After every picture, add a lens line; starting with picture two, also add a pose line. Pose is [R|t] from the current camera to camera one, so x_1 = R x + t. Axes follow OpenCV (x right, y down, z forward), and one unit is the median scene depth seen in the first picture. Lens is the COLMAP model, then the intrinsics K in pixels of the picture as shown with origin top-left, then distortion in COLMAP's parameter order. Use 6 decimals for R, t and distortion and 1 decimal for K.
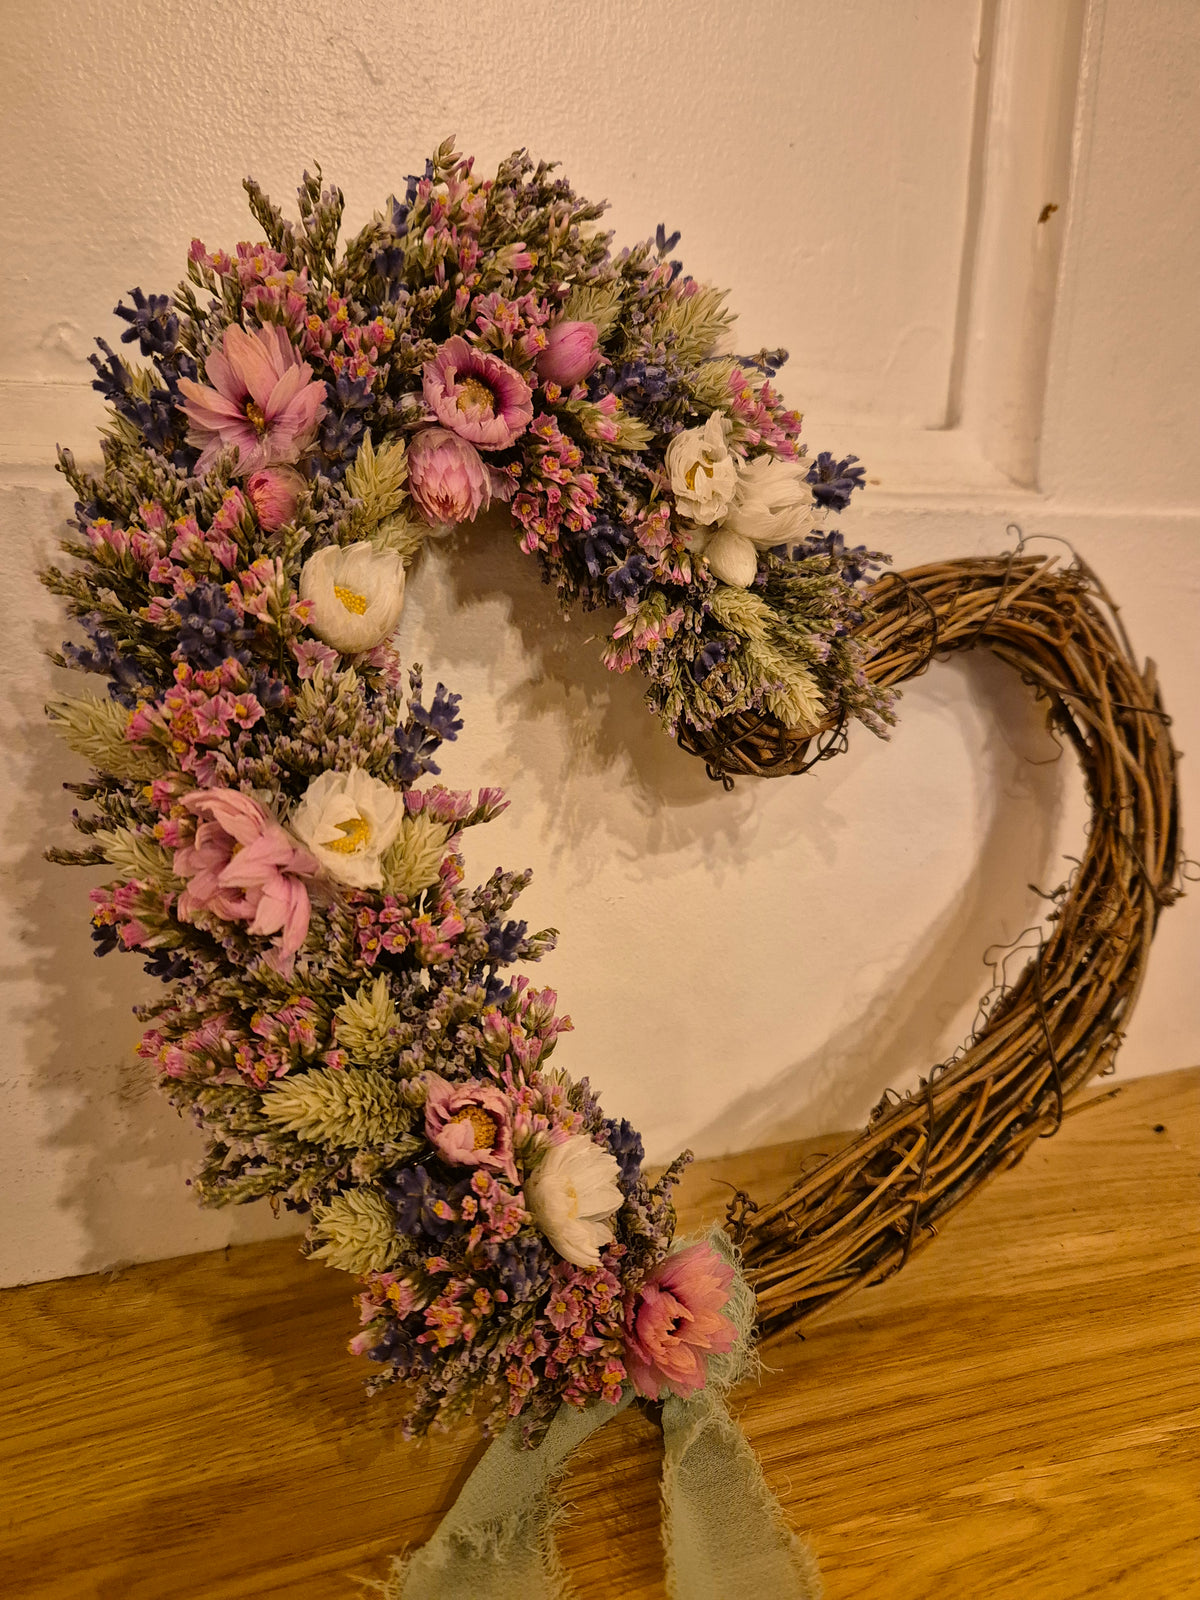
lens RADIAL K [[1090.4, 0, 600.0], [0, 1090.4, 800.0], [0, 0, 1]] dist [0.046451, -0.067450]
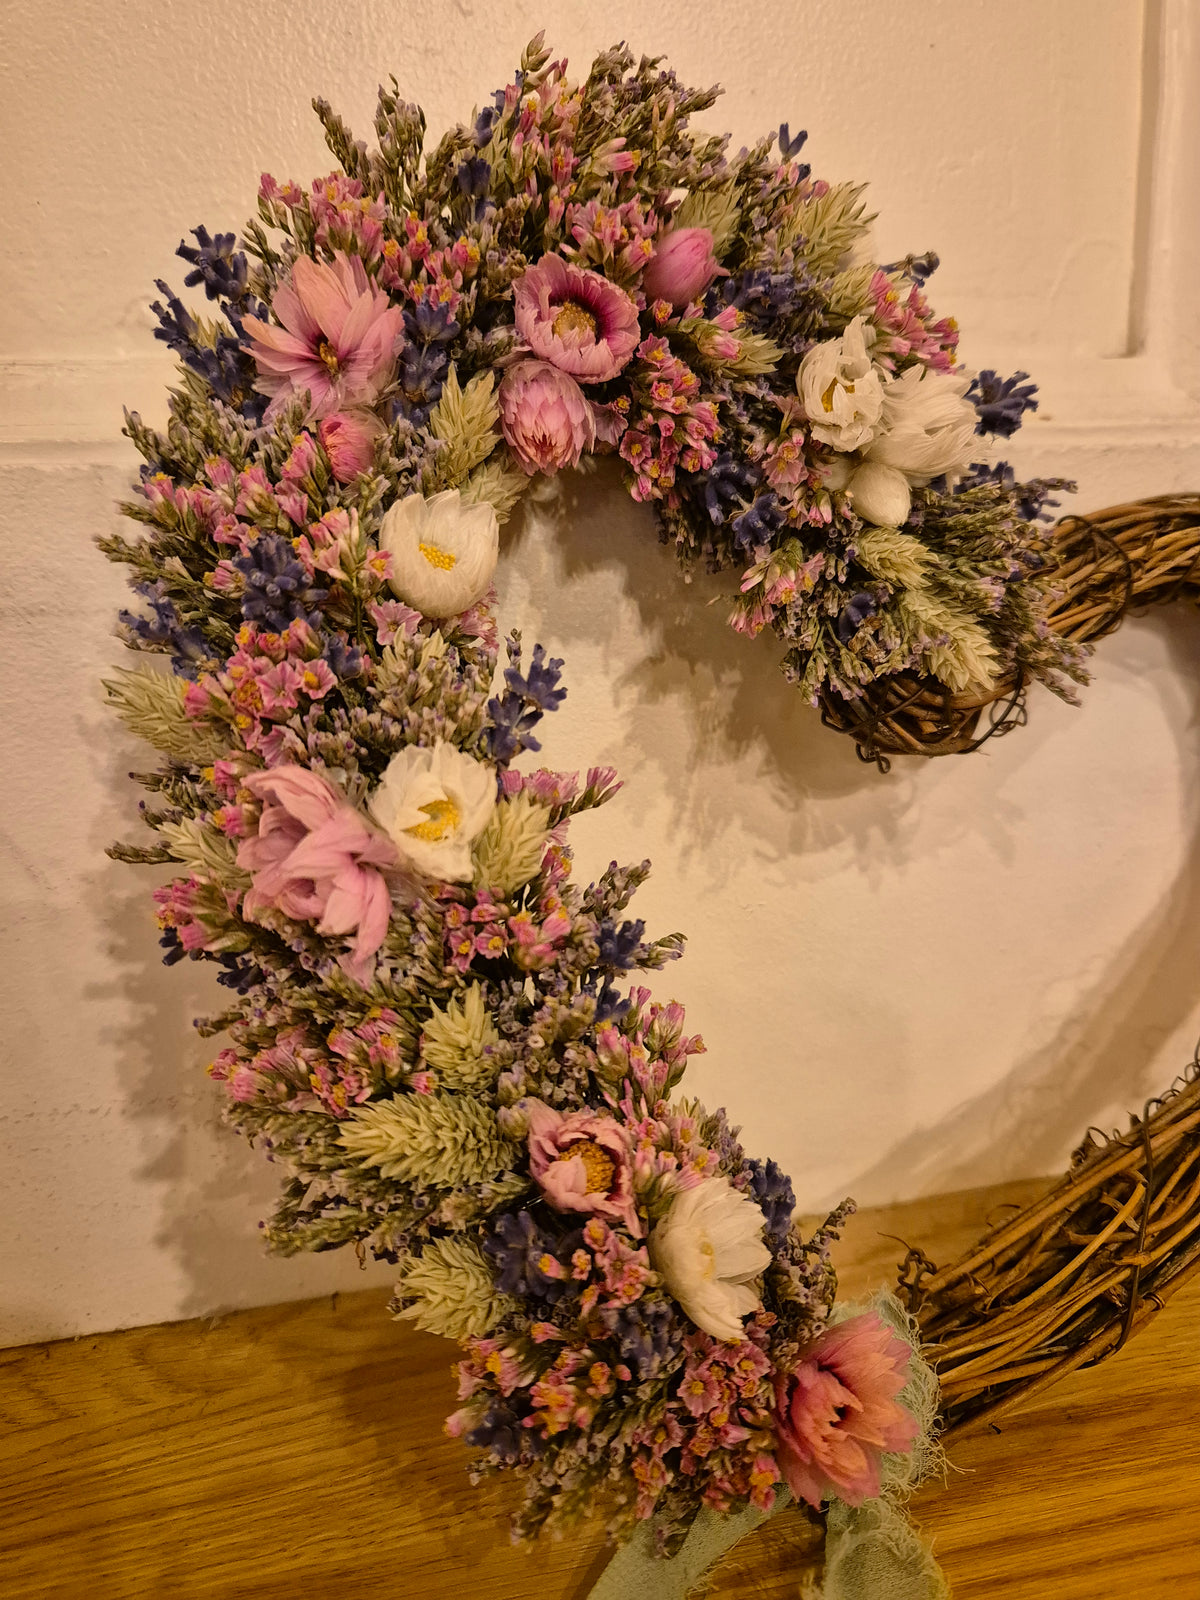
lens RADIAL K [[1098.4, 0, 600.0], [0, 1098.4, 800.0], [0, 0, 1]] dist [0.023252, -0.036362]
pose [[0.991262, -0.027389, -0.129033, 0.009972], [0.023246, 0.999168, -0.033504, 0.044402], [0.129843, 0.030211, 0.991074, 0.147794]]
